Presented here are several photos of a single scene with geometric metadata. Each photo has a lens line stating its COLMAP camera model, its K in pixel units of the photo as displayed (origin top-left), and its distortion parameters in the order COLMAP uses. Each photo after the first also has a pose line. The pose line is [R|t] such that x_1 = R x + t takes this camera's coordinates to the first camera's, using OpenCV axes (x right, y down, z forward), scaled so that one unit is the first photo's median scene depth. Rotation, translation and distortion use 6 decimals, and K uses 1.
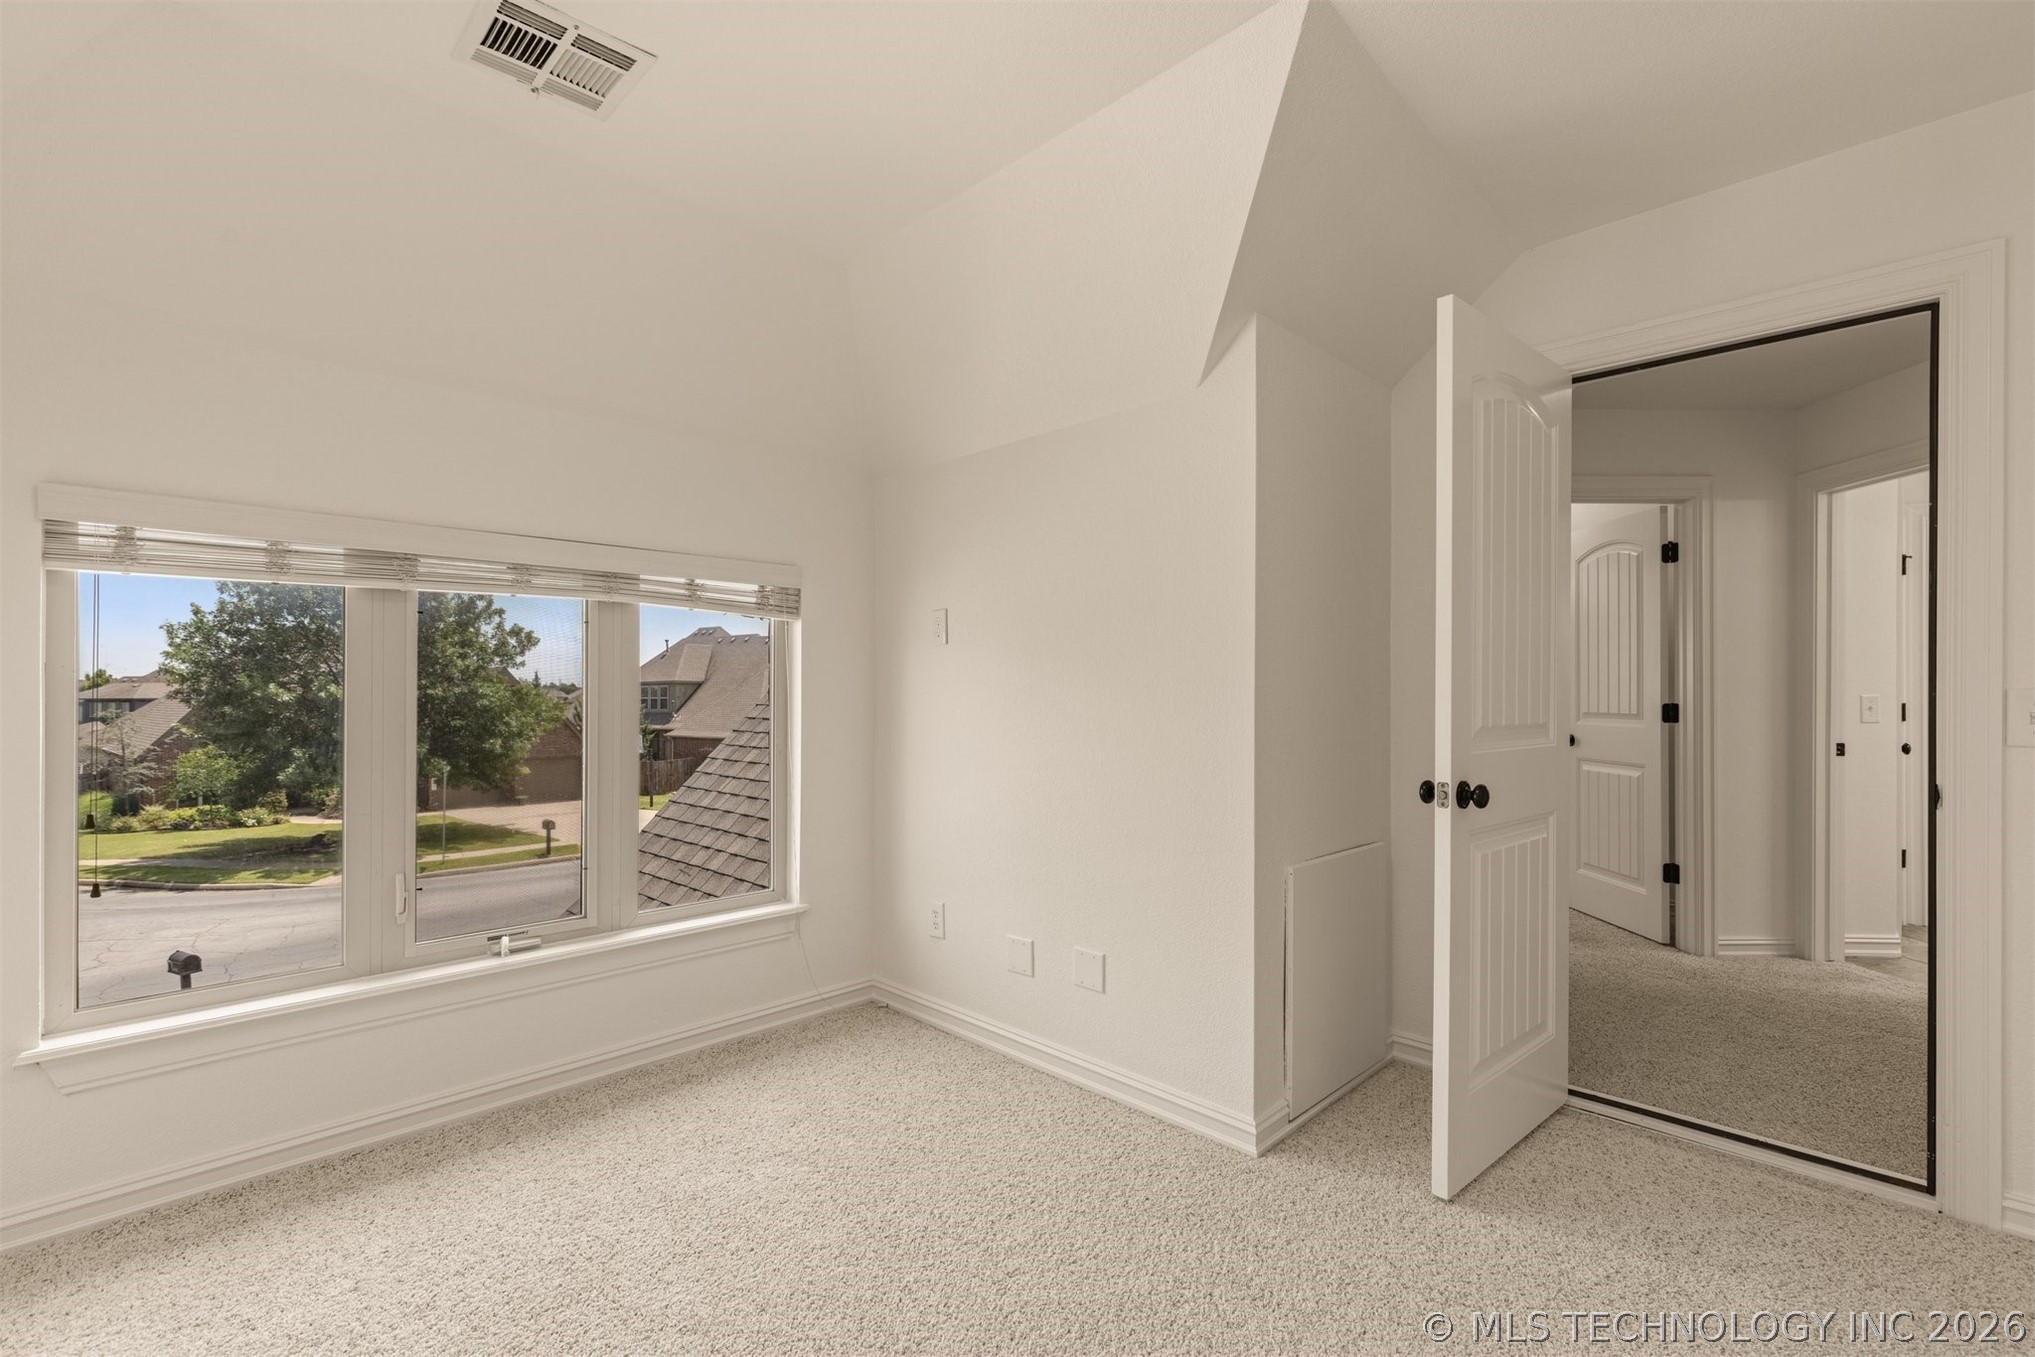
lens RADIAL K [[907.4, 0, 1022.1], [0, 907.4, 690.6], [0, 0, 1]] dist [0.005385, -0.001384]
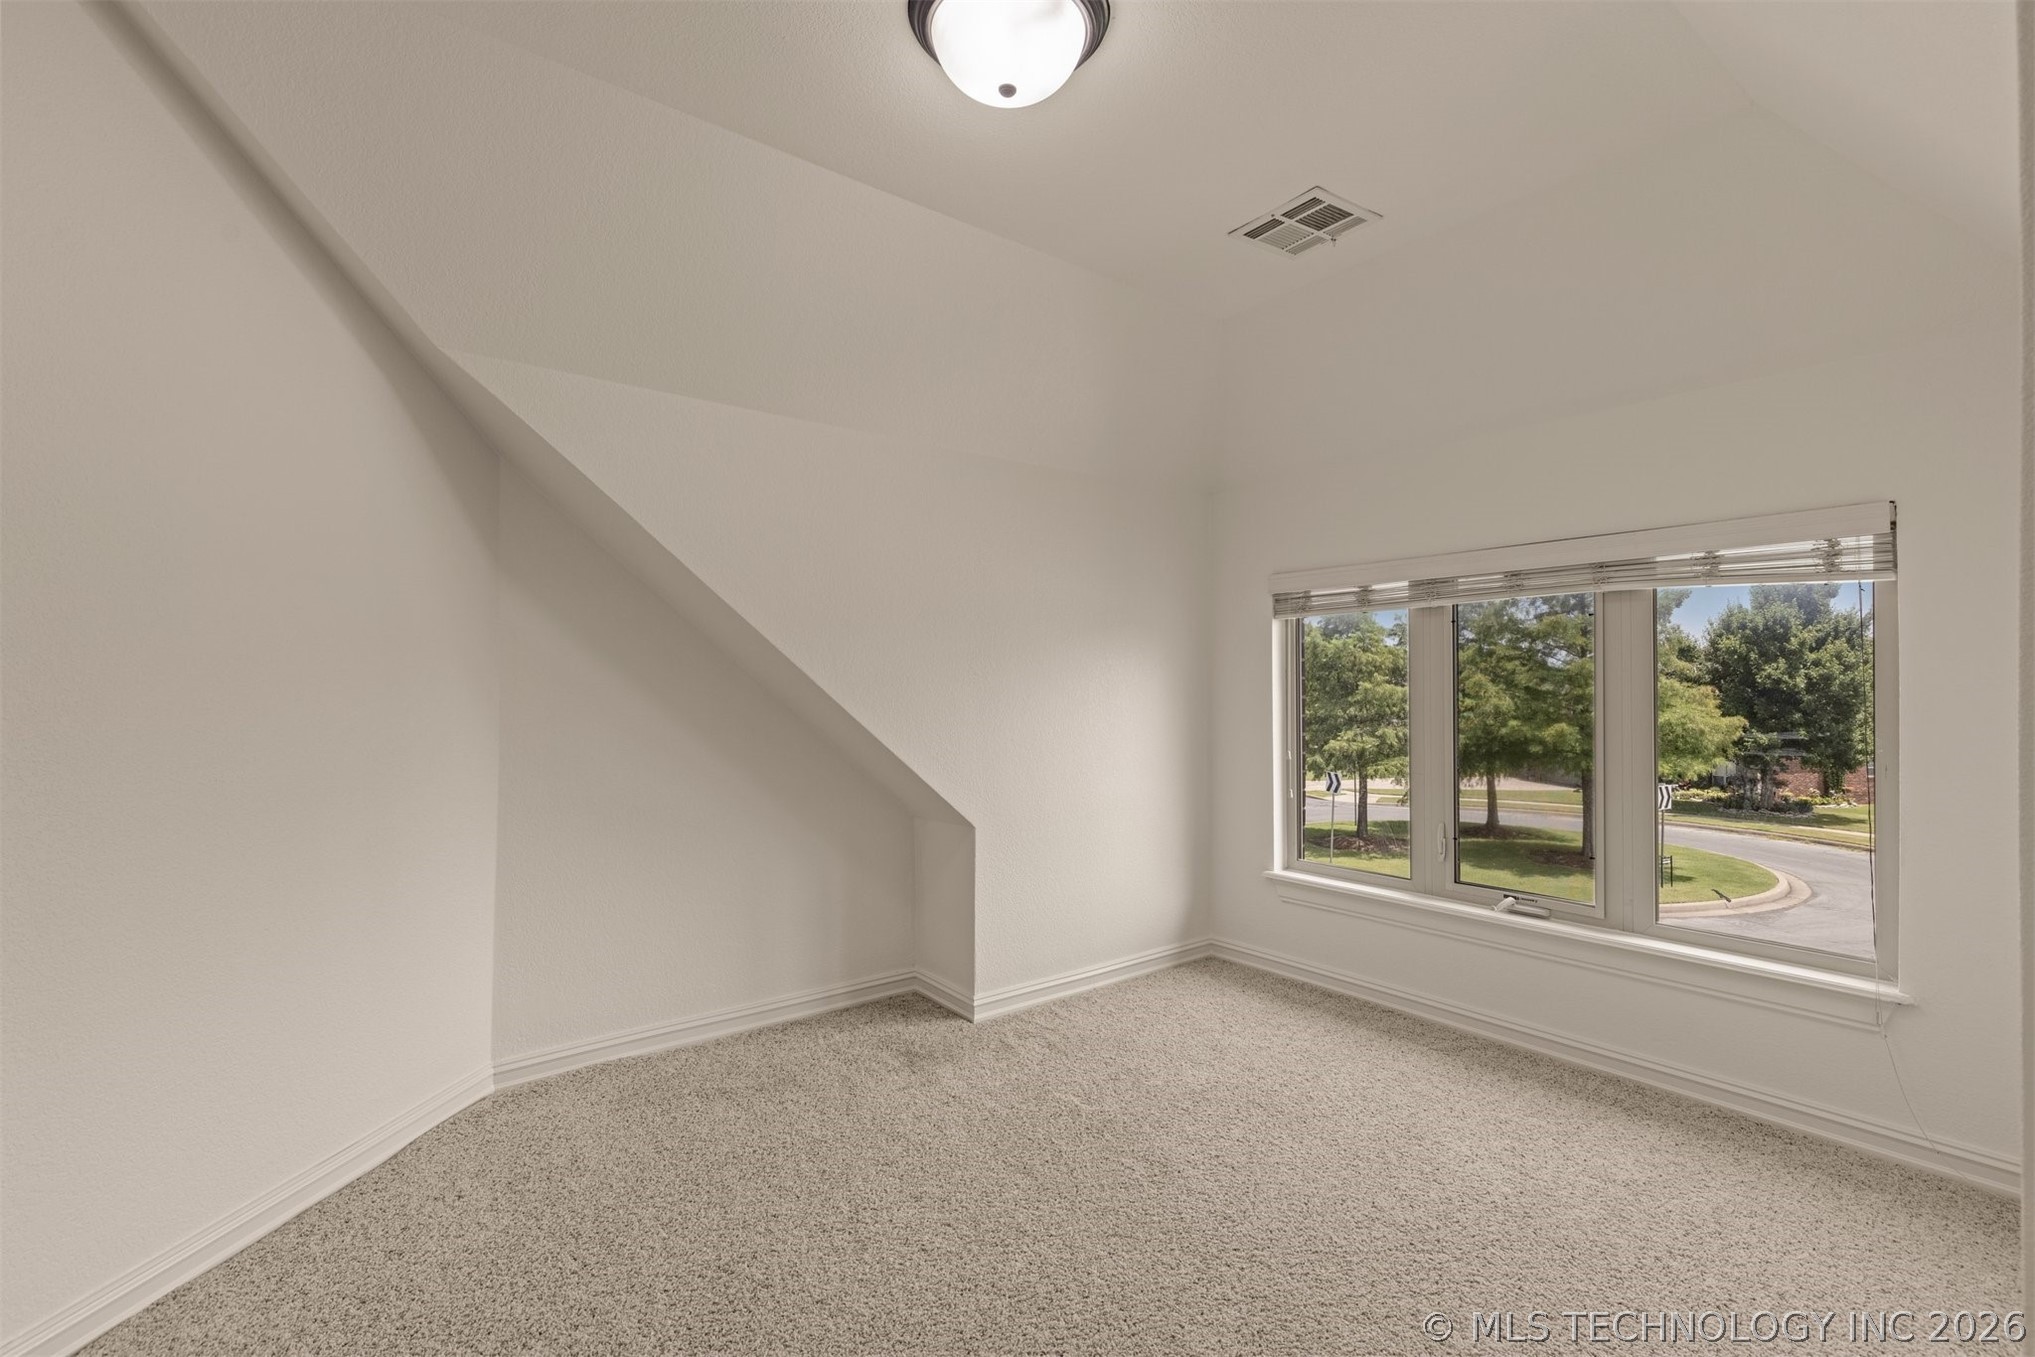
lens RADIAL K [[907.4, 0, 1021.3], [0, 907.4, 677.2], [0, 0, 1]] dist [0.005385, -0.001384]
pose [[-0.128142, -0.014637, -0.991648, 0.684539], [-0.001033, 0.999893, -0.014625, 0.011385], [0.991755, -0.000849, -0.128143, 0.562768]]
